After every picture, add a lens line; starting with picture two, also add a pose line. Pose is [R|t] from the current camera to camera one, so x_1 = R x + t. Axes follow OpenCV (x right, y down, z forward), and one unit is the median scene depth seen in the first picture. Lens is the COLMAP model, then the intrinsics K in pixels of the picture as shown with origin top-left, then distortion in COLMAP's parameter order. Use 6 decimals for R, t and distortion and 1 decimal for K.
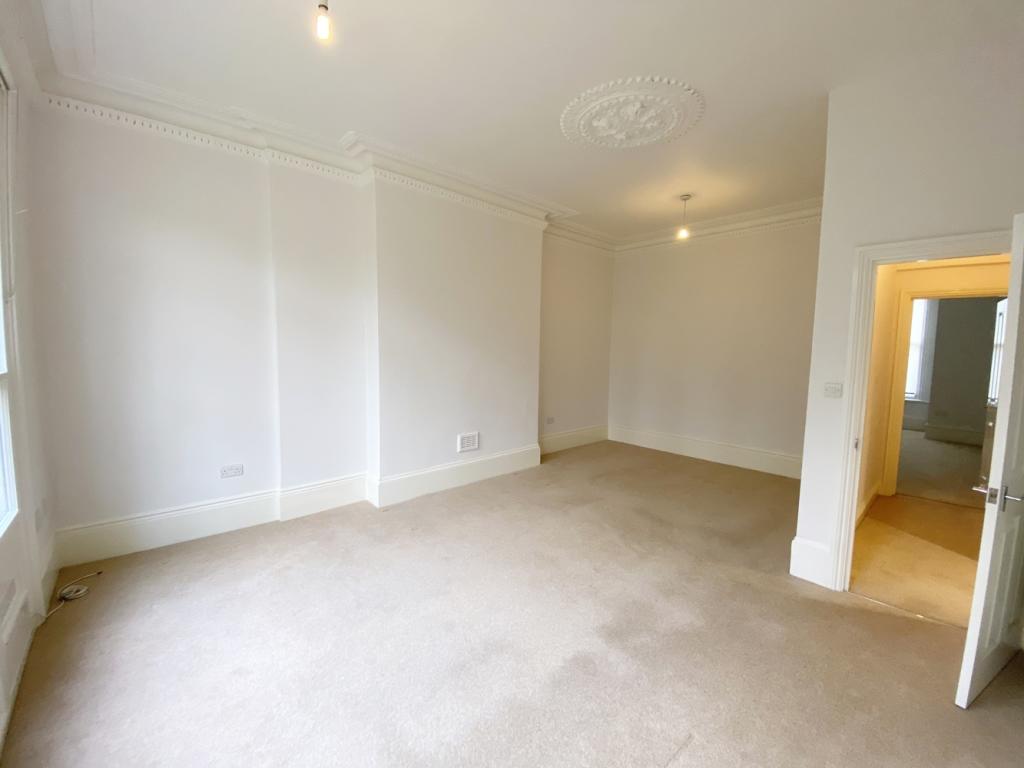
lens RADIAL K [[415.8, 0, 515.7], [0, 415.8, 382.4], [0, 0, 1]] dist [0.007806, -0.006020]
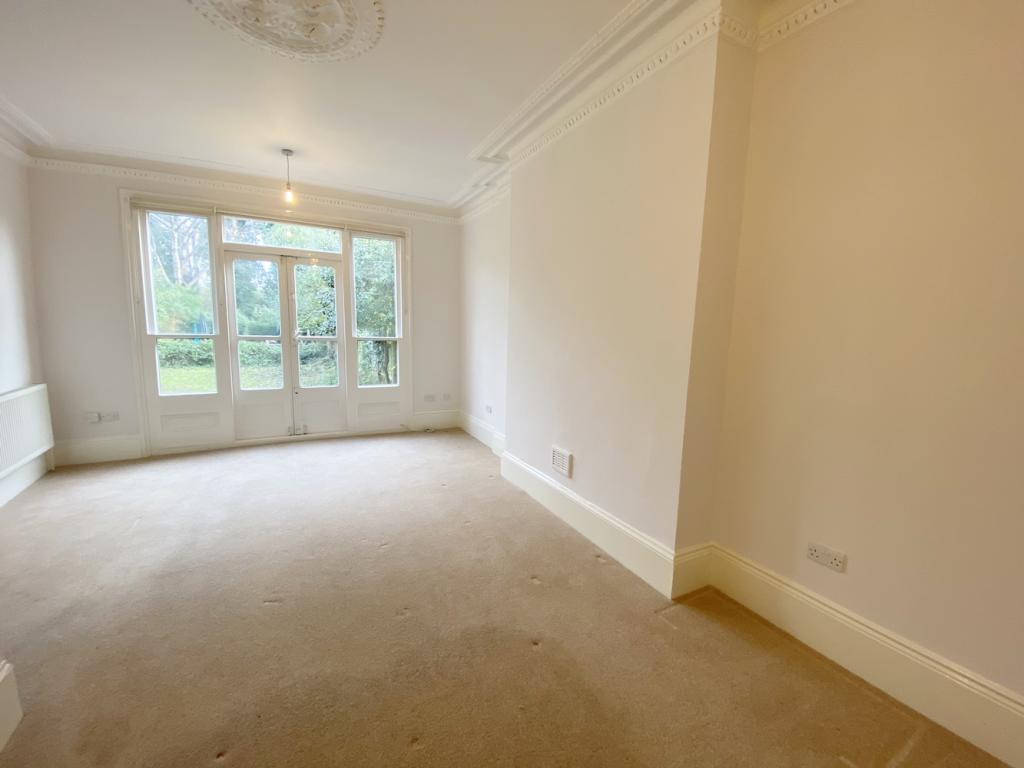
lens RADIAL K [[415.8, 0, 509.8], [0, 415.8, 382.4], [0, 0, 1]] dist [0.007806, -0.006020]
pose [[-0.271654, 0.102405, -0.956931, 0.656847], [-0.110724, 0.984395, 0.136776, -0.091324], [0.956004, 0.143111, -0.256076, 1.184772]]
